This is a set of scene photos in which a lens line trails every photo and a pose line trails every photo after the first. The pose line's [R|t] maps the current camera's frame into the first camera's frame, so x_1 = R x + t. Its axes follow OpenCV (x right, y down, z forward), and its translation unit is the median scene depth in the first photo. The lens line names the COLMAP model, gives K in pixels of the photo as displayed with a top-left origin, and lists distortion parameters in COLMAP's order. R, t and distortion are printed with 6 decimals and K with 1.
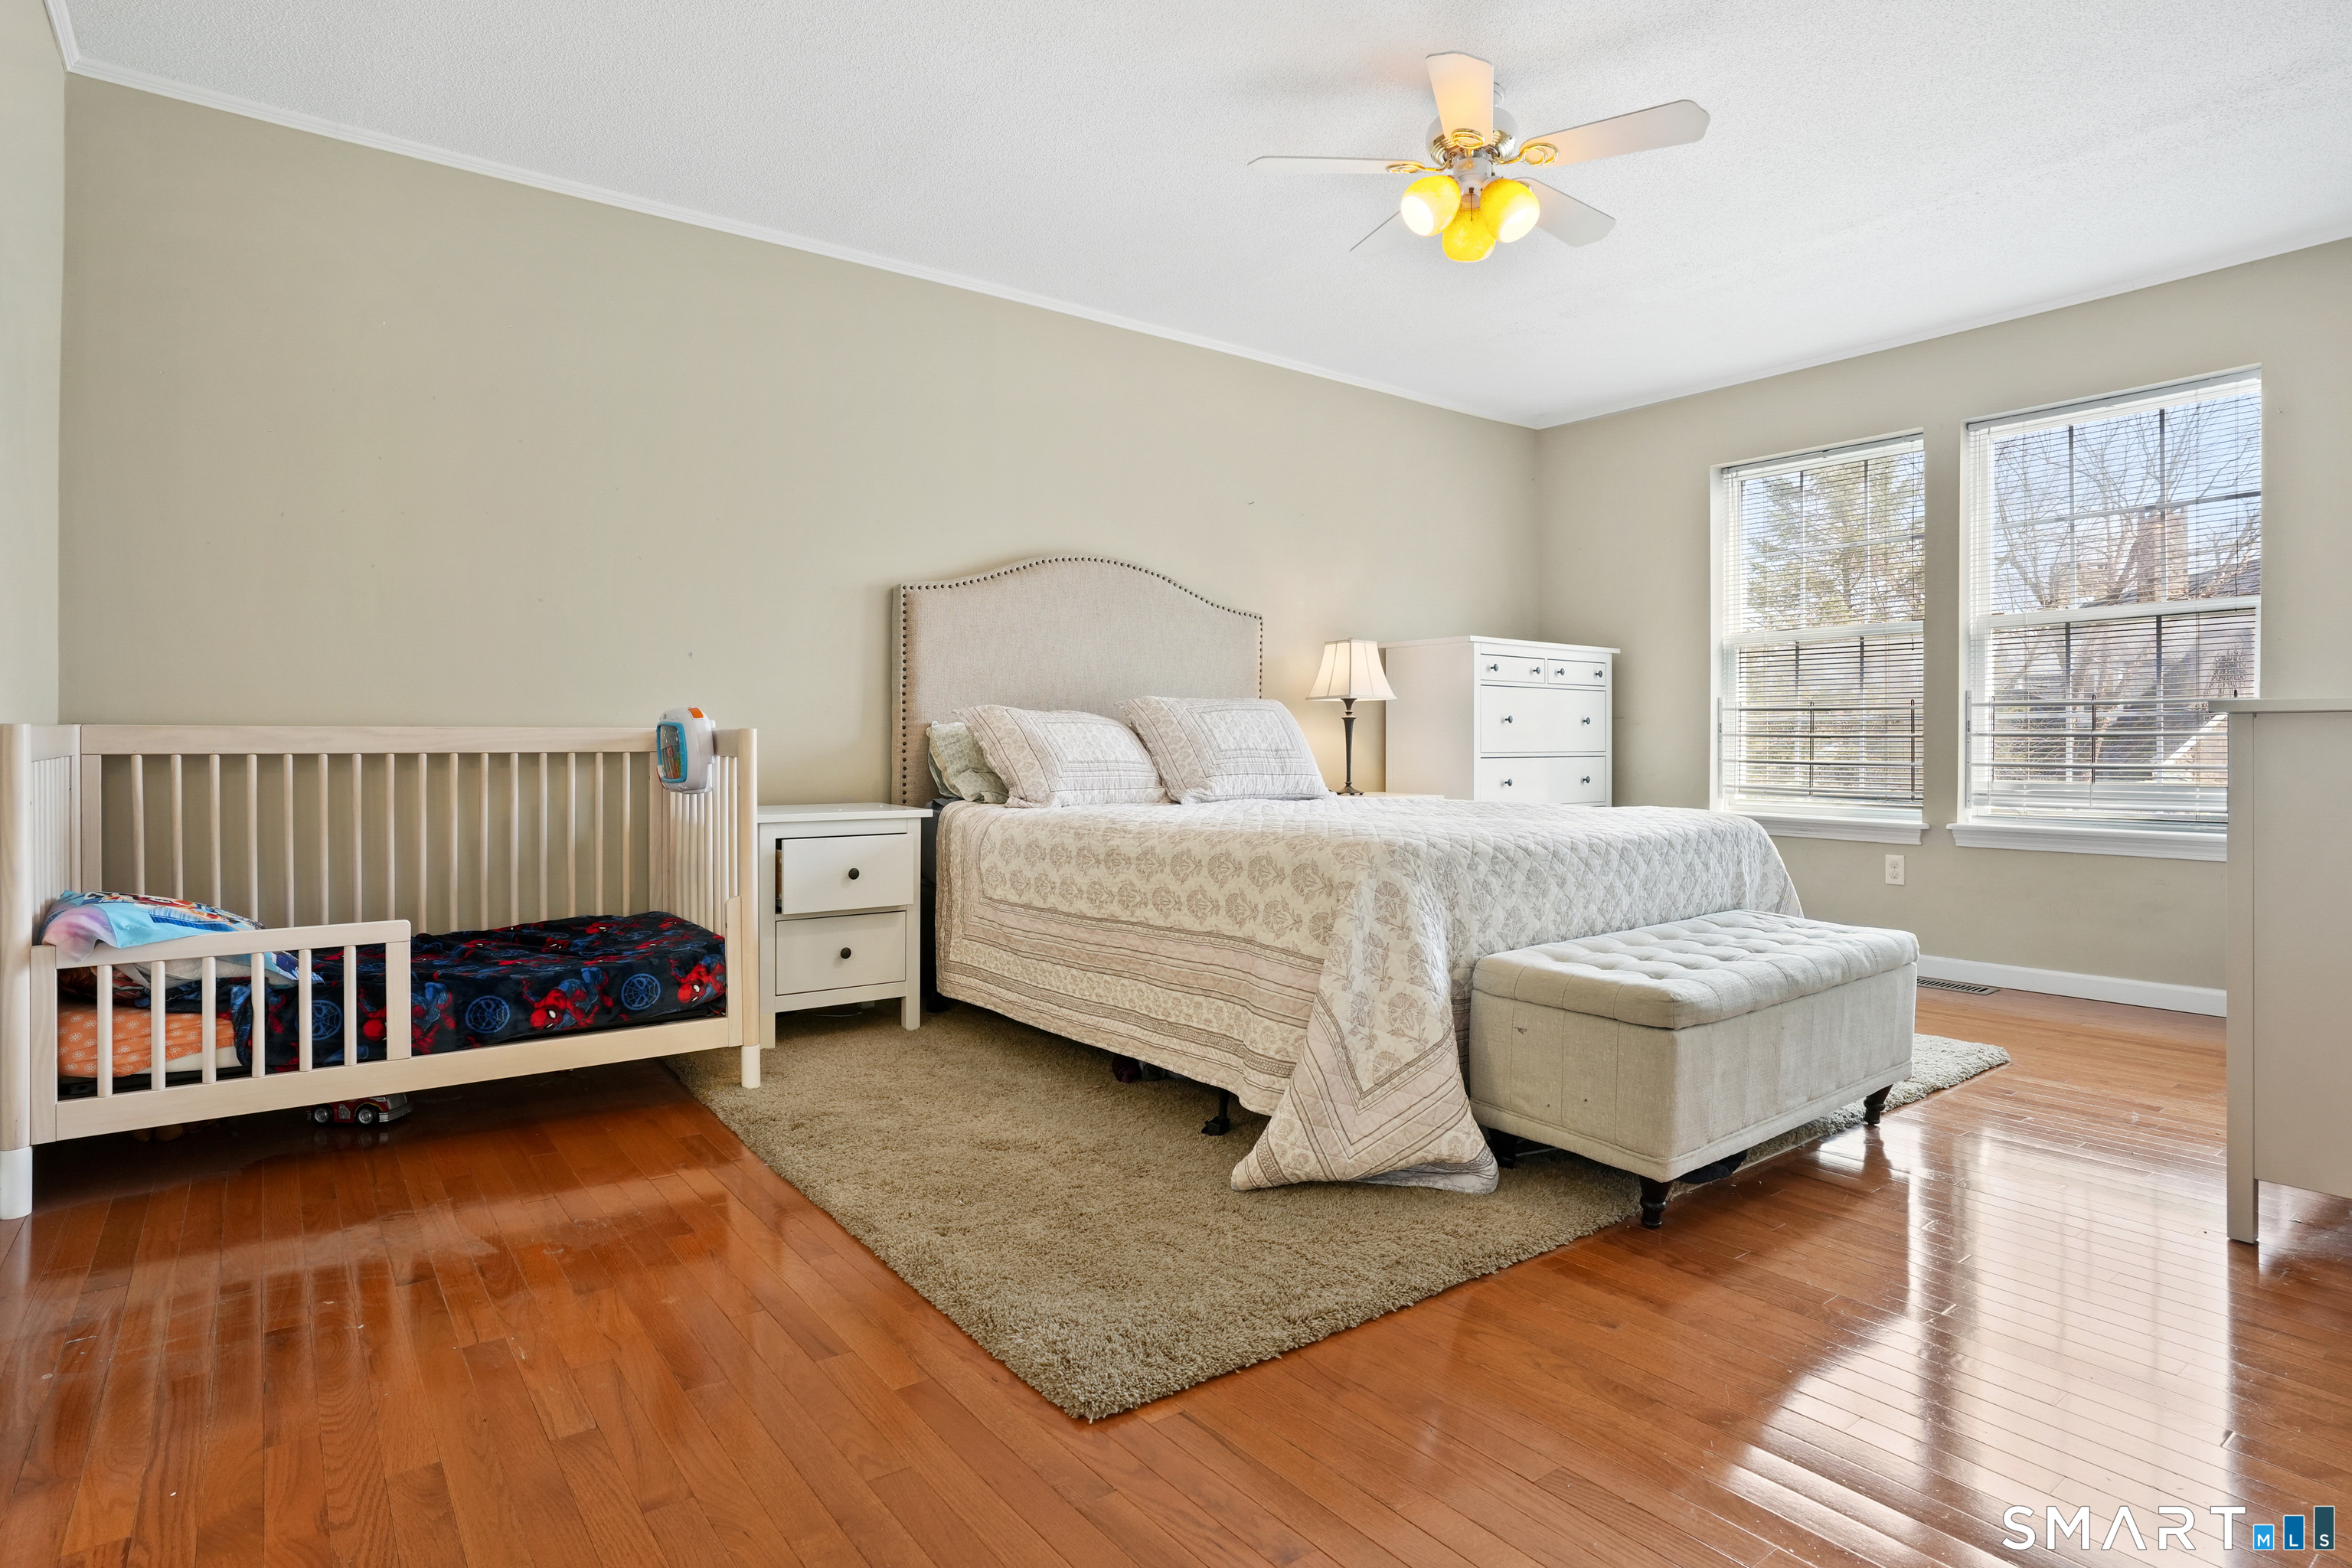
lens RADIAL K [[1239.6, 0, 1177.2], [0, 1239.6, 740.5], [0, 0, 1]] dist [-0.068321, 0.043251]
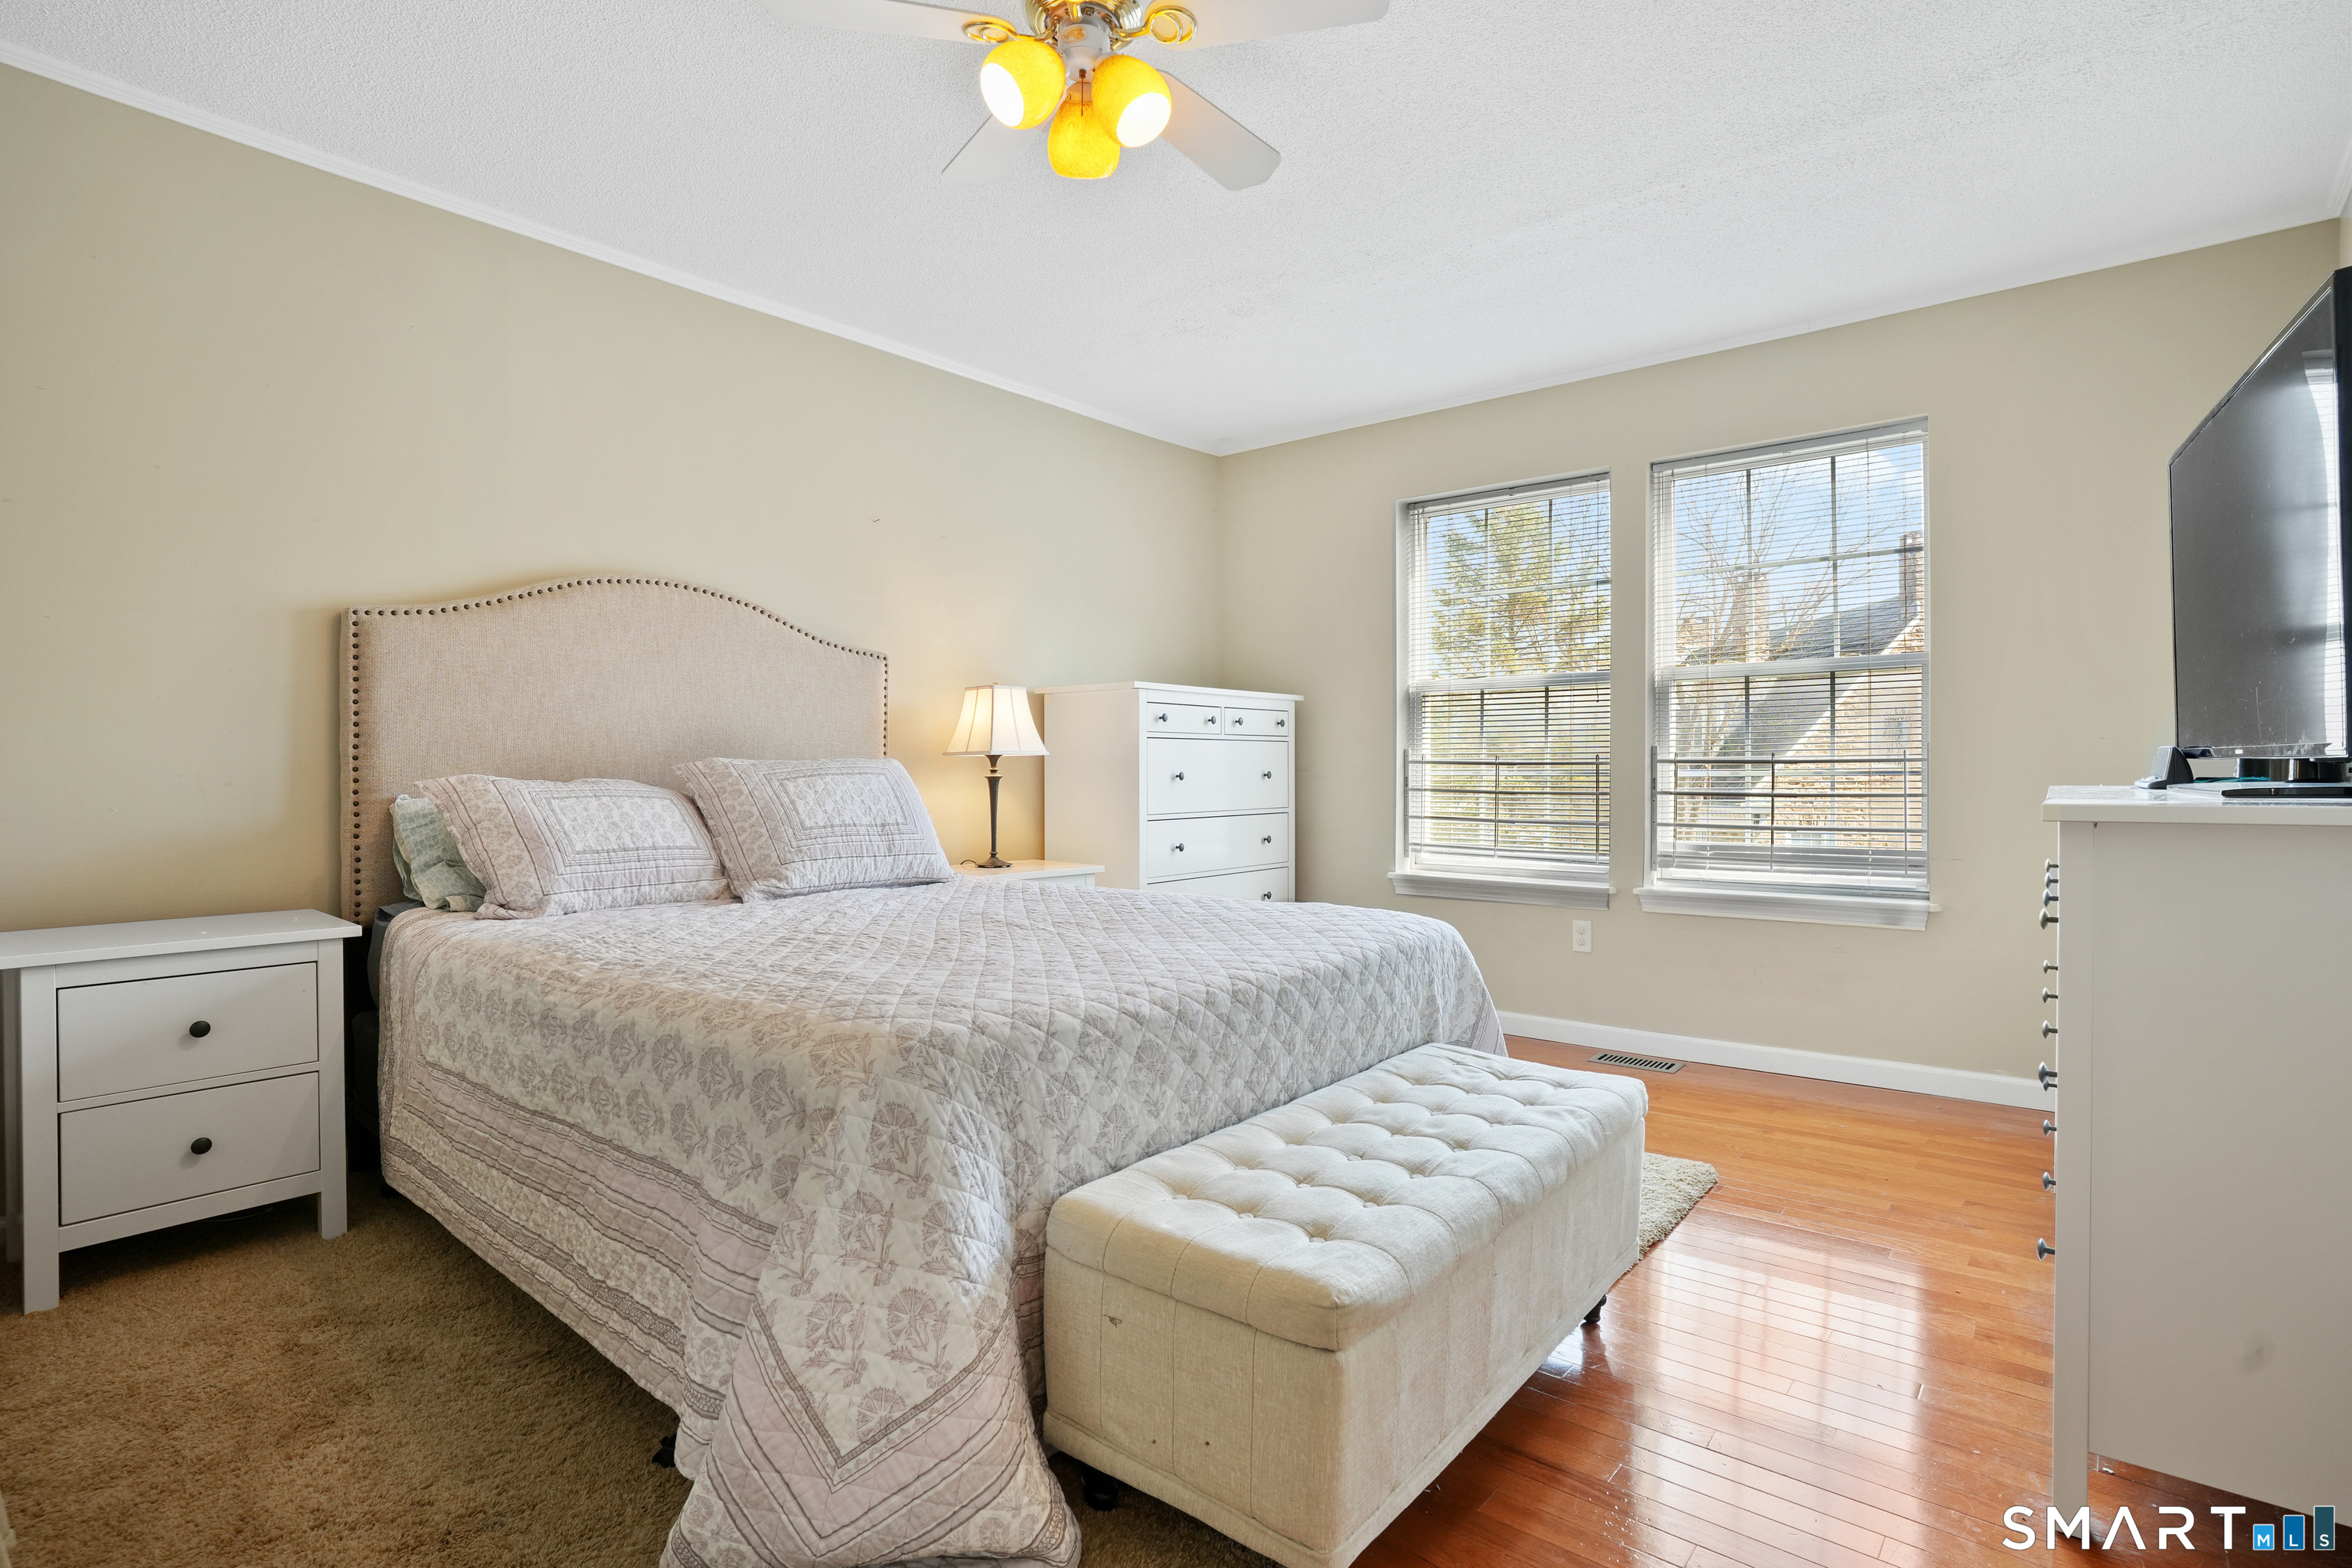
lens RADIAL K [[1170.3, 0, 1176.0], [0, 1170.3, 784.0], [0, 0, 1]] dist [-0.075284, 0.035472]
pose [[0.975136, -0.006985, 0.221495, 0.123658], [0.004161, 0.999904, 0.013212, -0.034920], [-0.221566, -0.011962, 0.975072, 0.282486]]
